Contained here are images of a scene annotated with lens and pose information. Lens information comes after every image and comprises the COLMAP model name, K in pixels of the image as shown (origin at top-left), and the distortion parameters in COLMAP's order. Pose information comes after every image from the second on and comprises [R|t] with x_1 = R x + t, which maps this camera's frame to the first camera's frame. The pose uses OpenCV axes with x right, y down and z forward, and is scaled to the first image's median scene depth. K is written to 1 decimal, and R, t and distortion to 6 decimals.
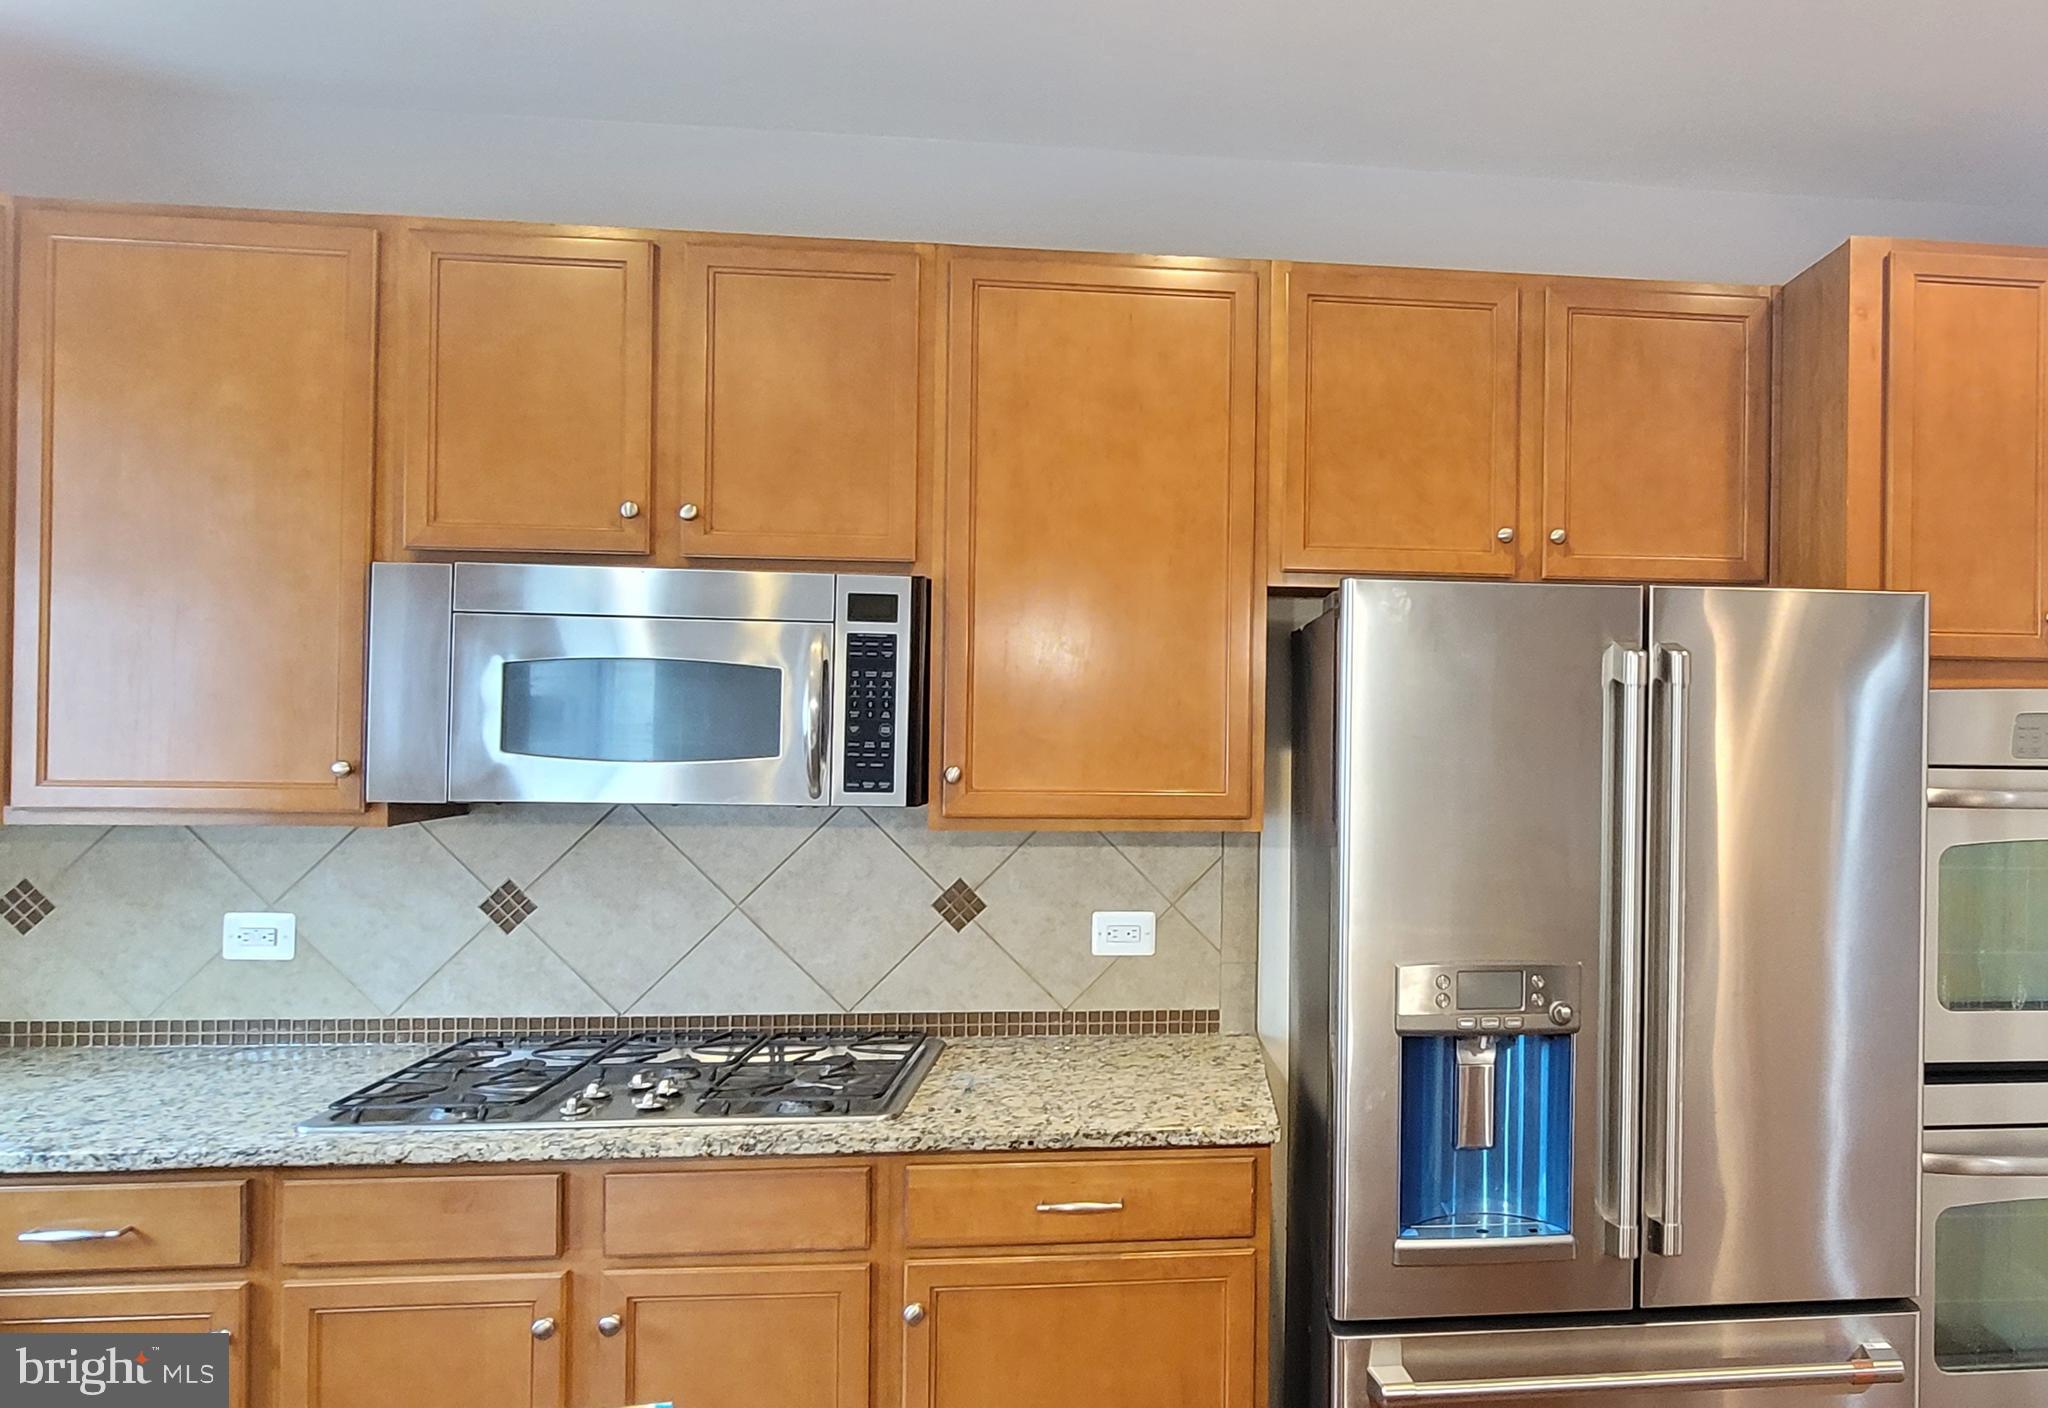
lens RADIAL K [[1390.2, 0, 1338.7], [0, 1390.2, 712.1], [0, 0, 1]] dist [-0.001515, -0.000898]
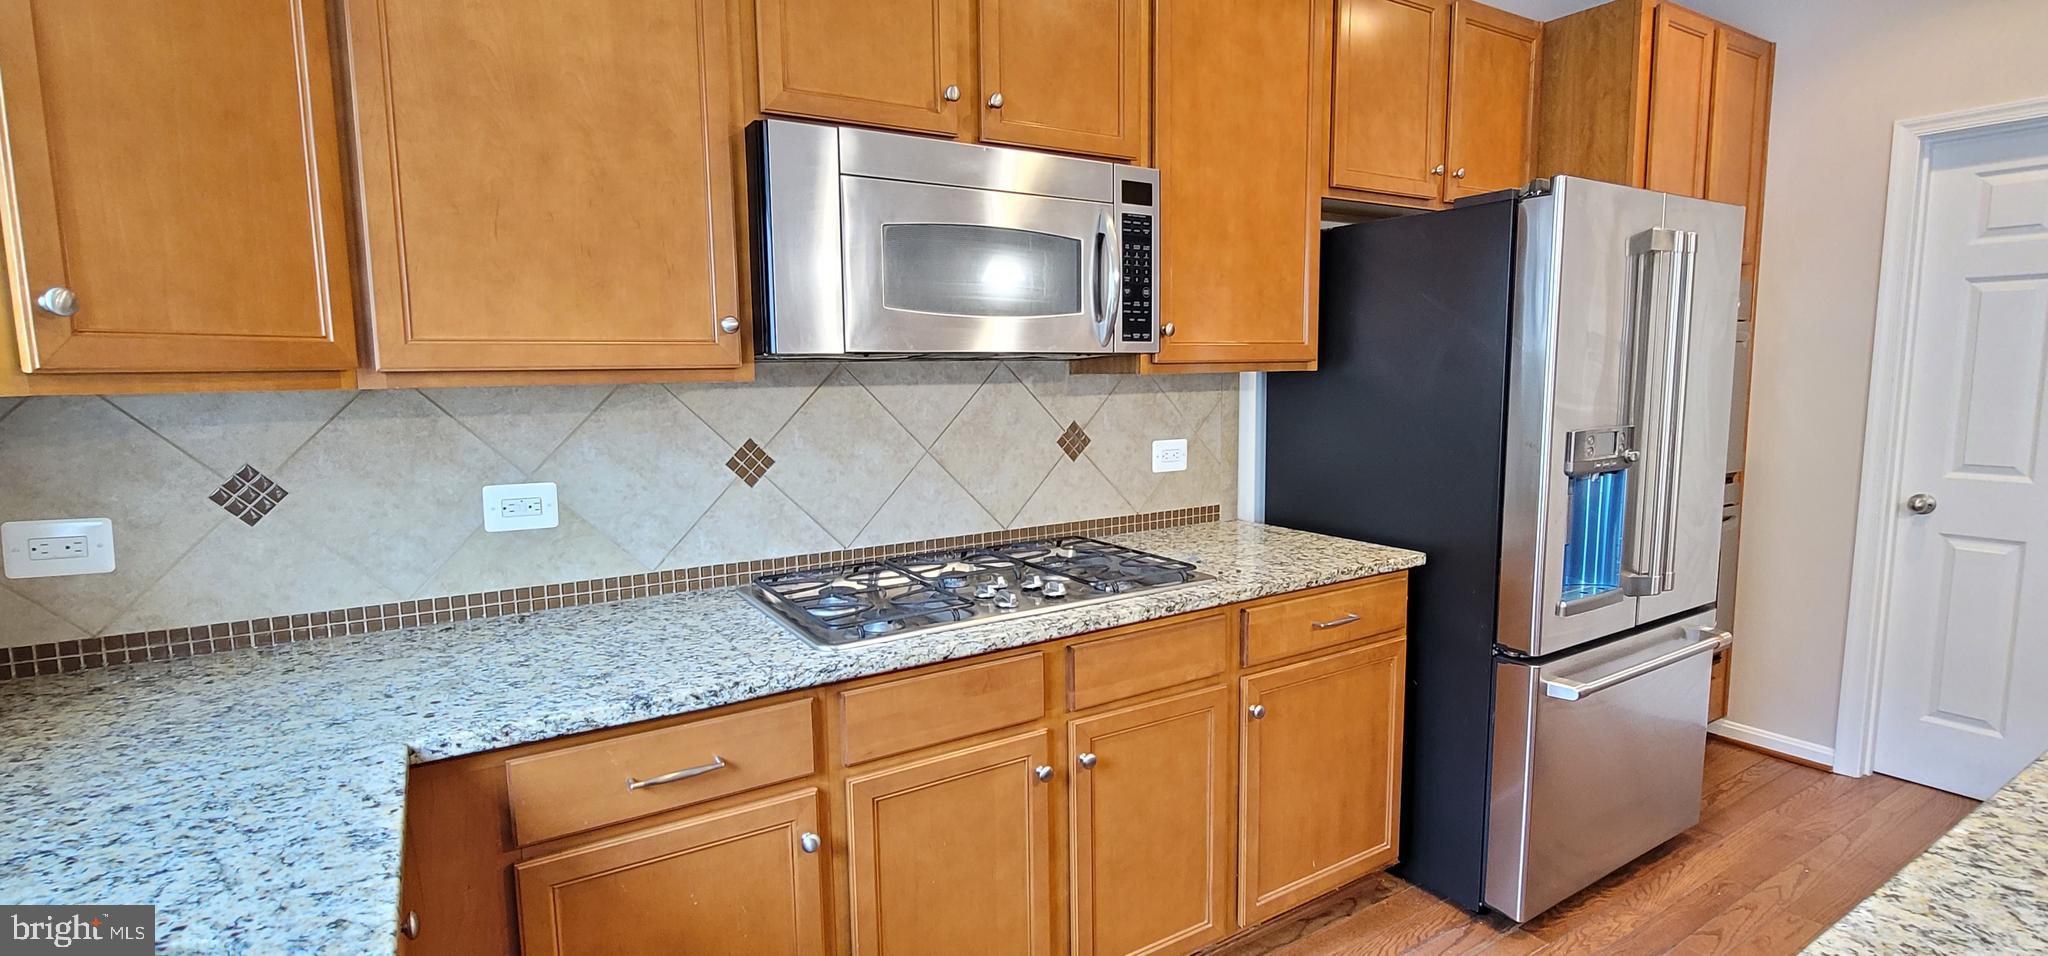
lens RADIAL K [[950.5, 0, 1018.7], [0, 950.5, 480.3], [0, 0, 1]] dist [-0.008068, 0.000421]
pose [[0.903009, -0.077278, 0.422615, -0.753785], [0.025611, 0.991623, 0.126602, 0.065404], [-0.428858, -0.103499, 0.897424, 0.231450]]
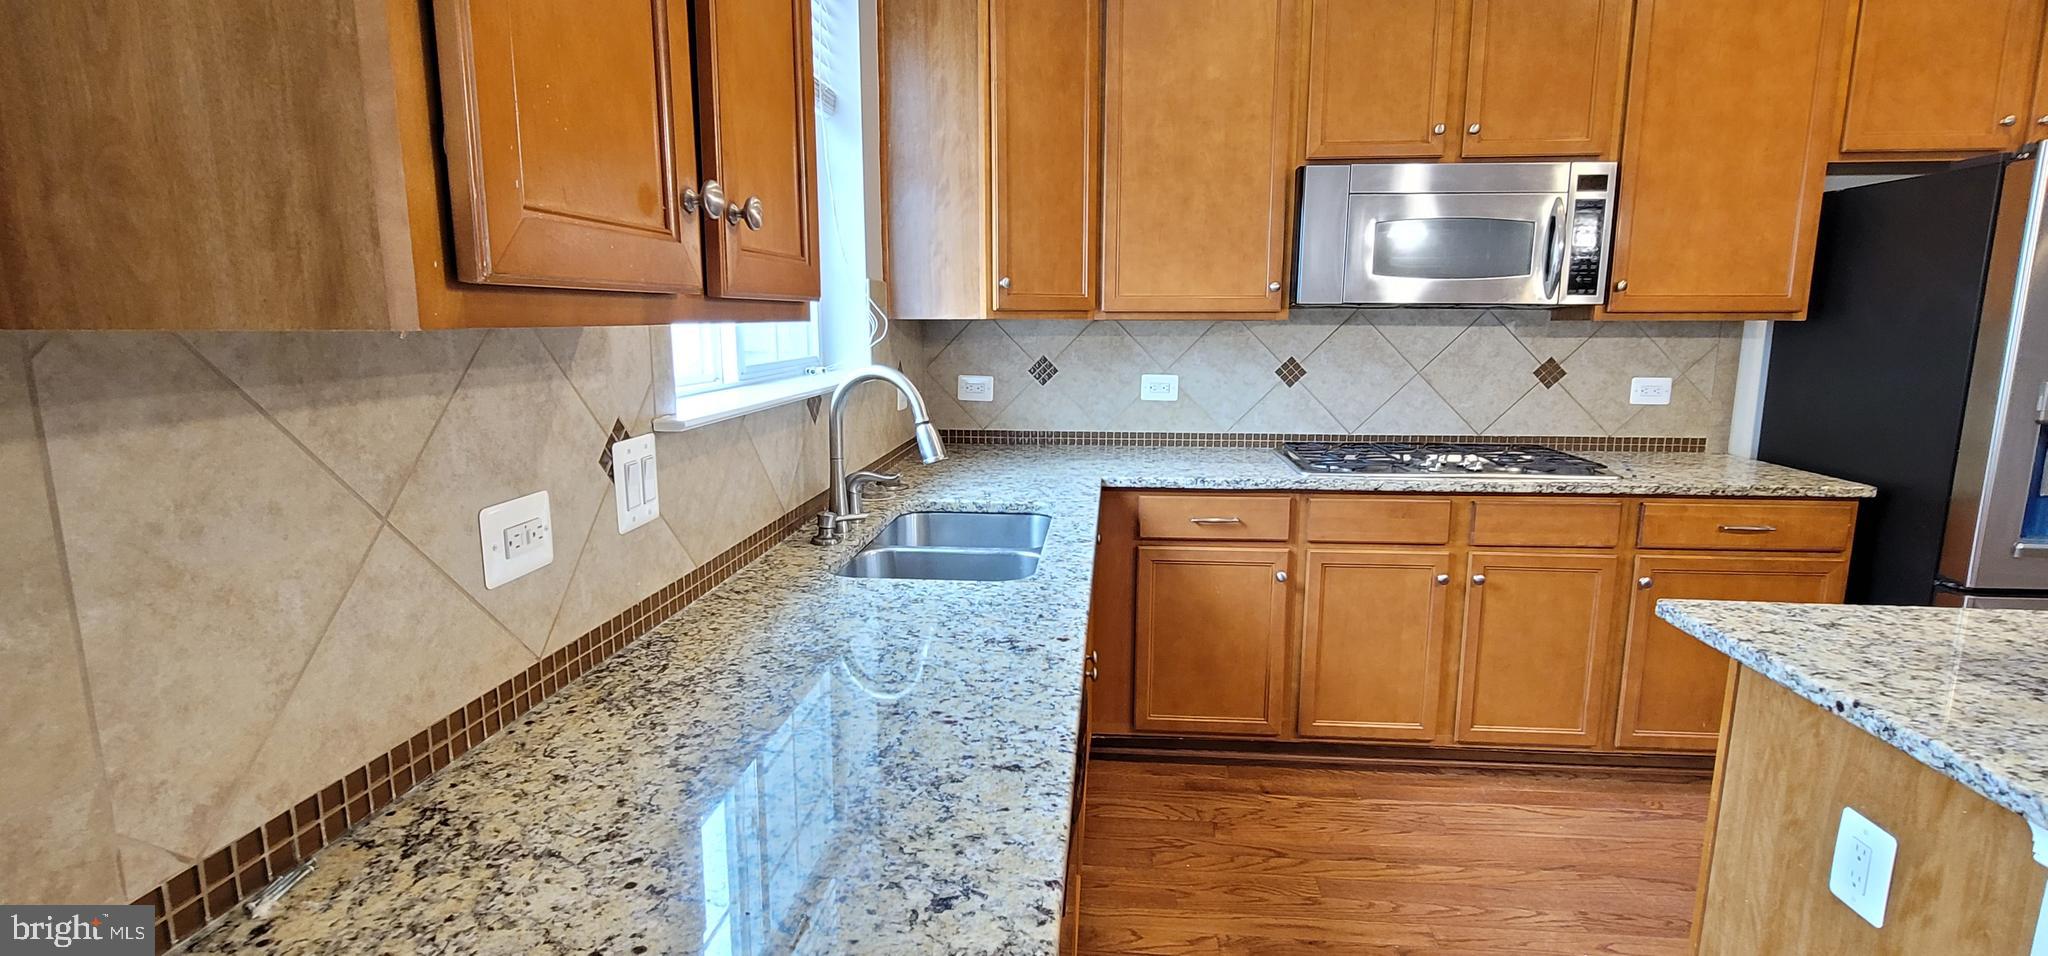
lens RADIAL K [[950.5, 0, 1018.7], [0, 950.5, 480.3], [0, 0, 1]] dist [-0.008068, 0.000421]
pose [[0.977742, 0.020495, -0.208809, -0.707157], [0.015326, 0.985582, 0.168503, 0.068880], [0.209252, -0.167952, 0.963331, -0.276065]]
